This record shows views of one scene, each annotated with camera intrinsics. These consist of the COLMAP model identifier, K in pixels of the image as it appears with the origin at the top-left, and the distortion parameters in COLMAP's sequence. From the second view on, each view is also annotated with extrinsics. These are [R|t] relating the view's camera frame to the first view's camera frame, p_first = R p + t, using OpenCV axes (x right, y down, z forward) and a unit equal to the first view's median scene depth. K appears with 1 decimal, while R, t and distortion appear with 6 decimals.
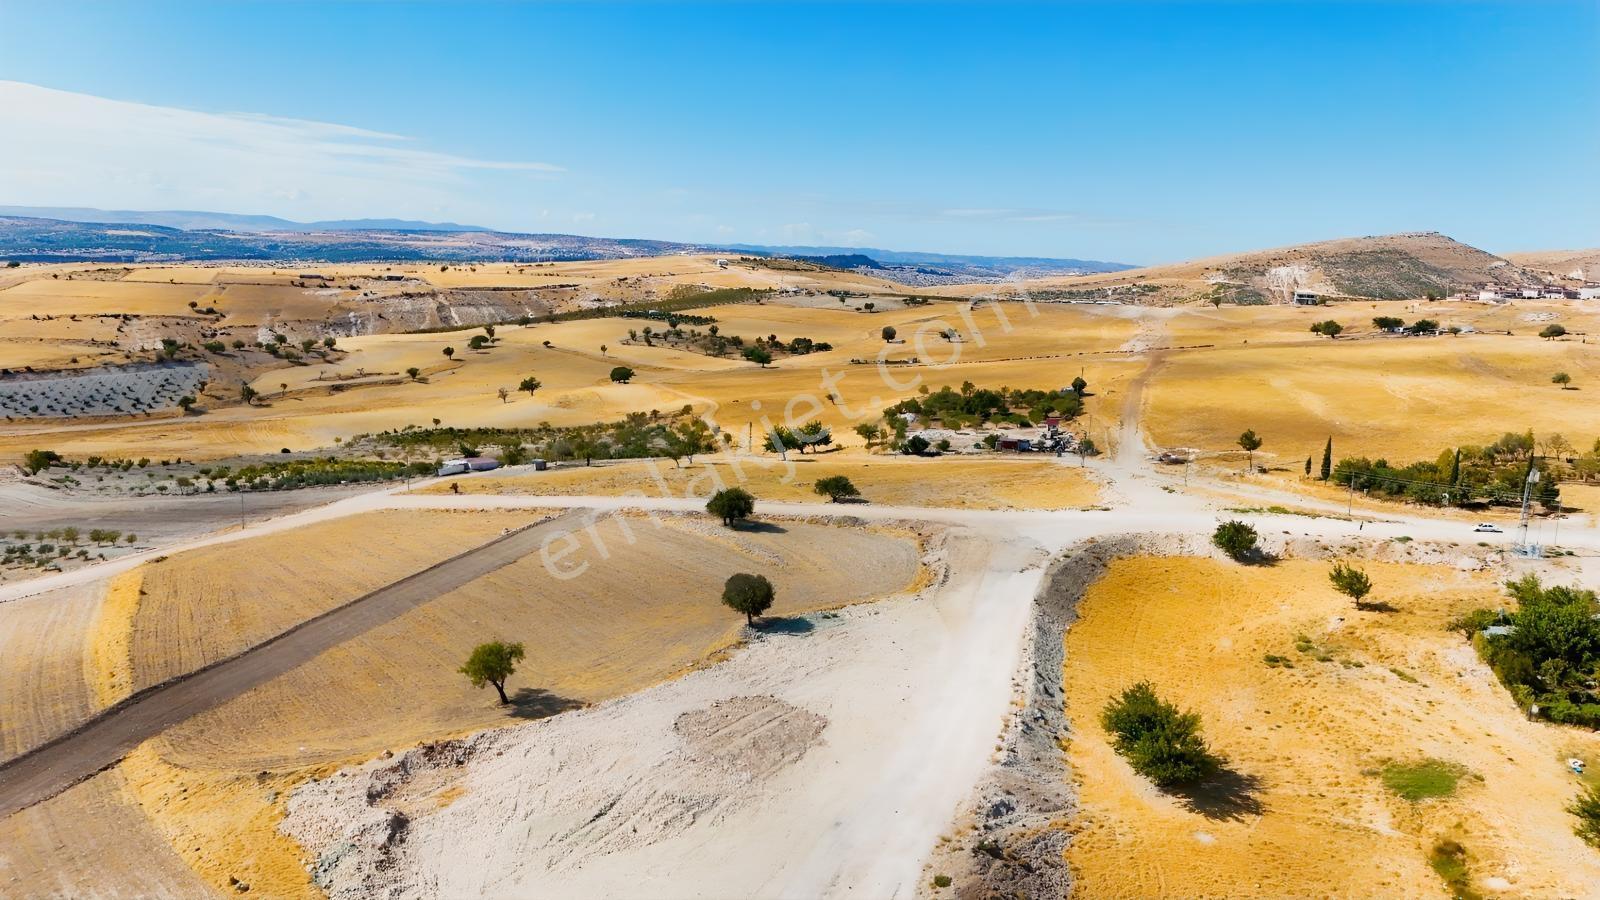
lens RADIAL K [[1170.8, 0, 799.8], [0, 1170.8, 443.6], [0, 0, 1]] dist [0.076377, -0.073357]
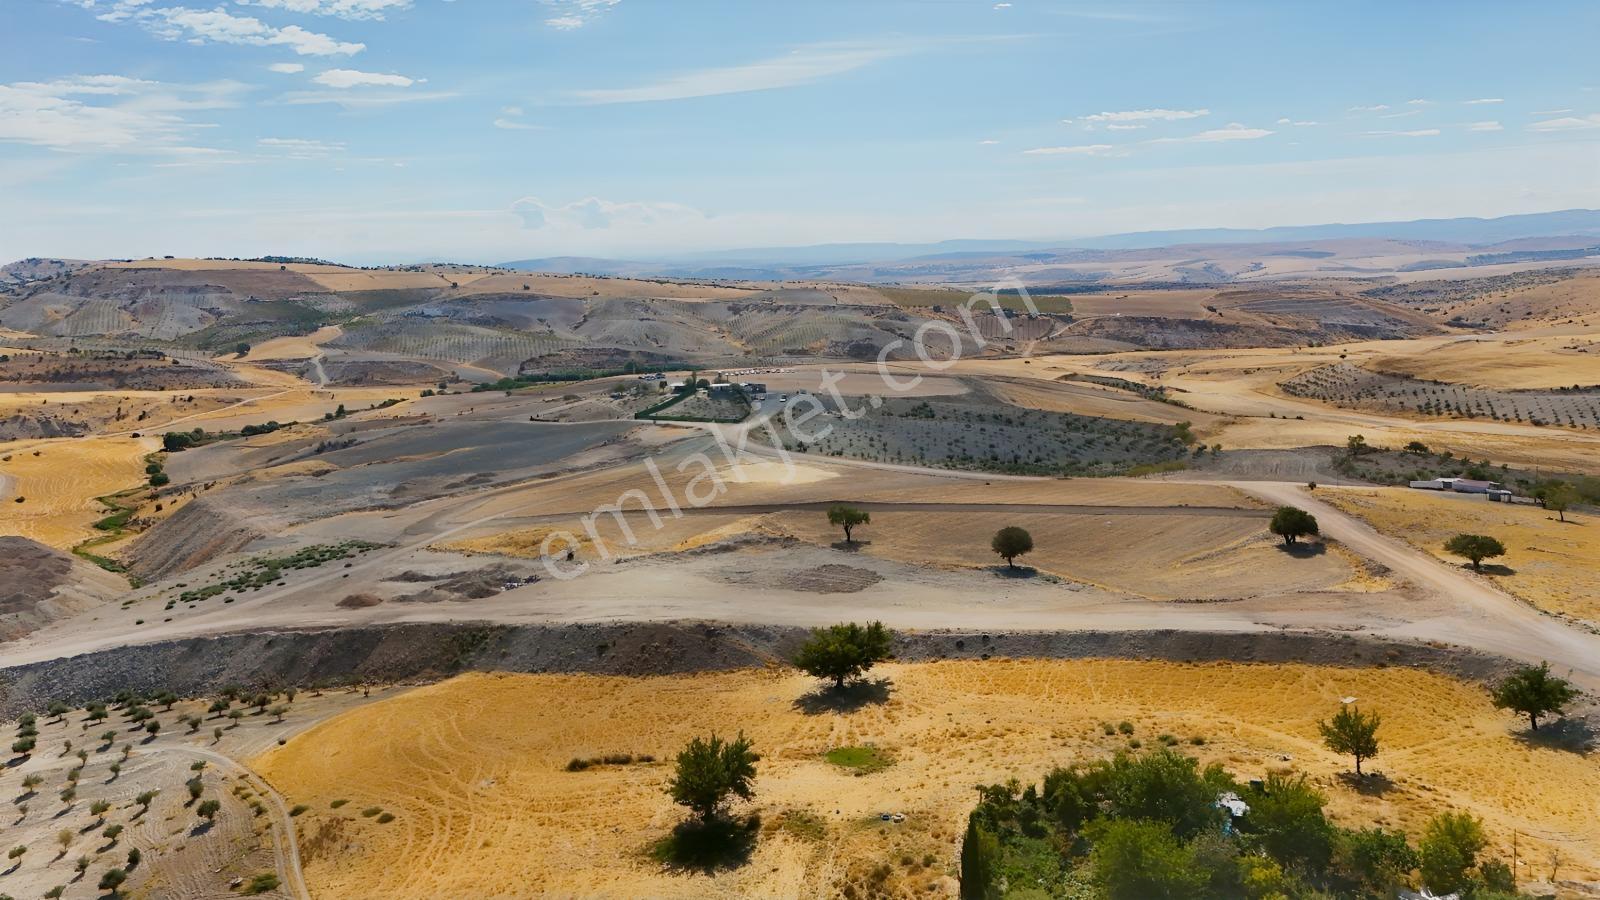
lens RADIAL K [[1168.8, 0, 800.0], [0, 1168.8, 450.0], [0, 0, 1]] dist [0.074251, -0.069432]
pose [[0.034557, 0.124169, -0.991659, 0.922427], [-0.131153, 0.984234, 0.118669, -0.074647], [0.990760, 0.125958, 0.050298, 0.497760]]
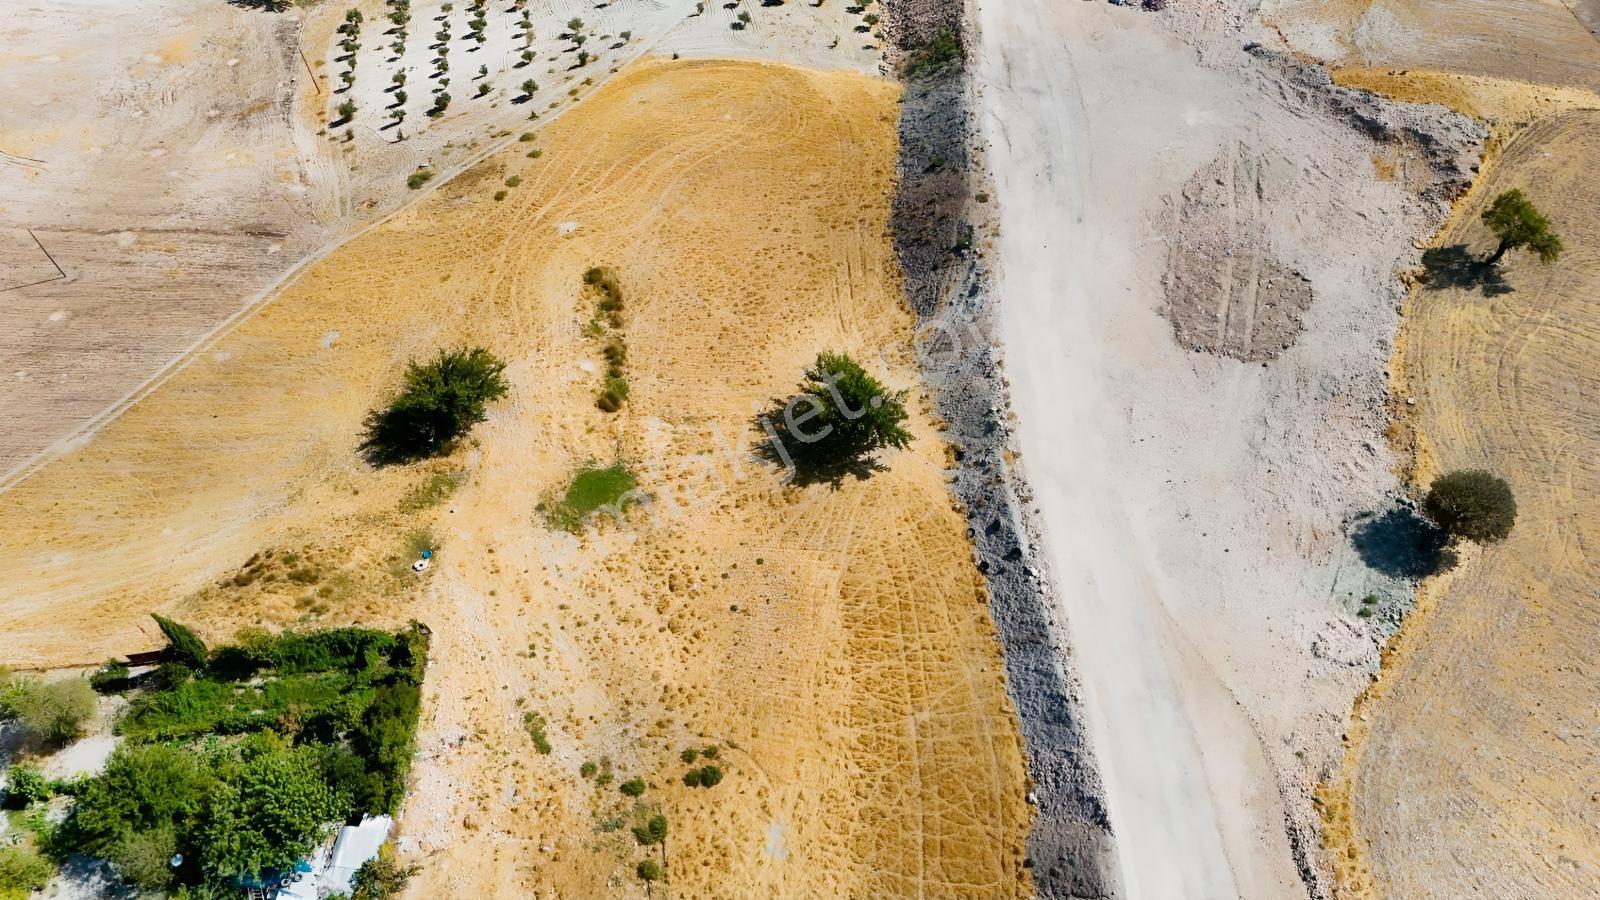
lens RADIAL K [[1168.8, 0, 800.0], [0, 1168.8, 450.0], [0, 0, 1]] dist [0.074251, -0.069432]
pose [[-0.947316, 0.269037, -0.173812, 0.303999], [-0.023623, 0.482492, 0.875582, -0.333200], [0.319427, 0.833559, -0.450717, 0.844642]]
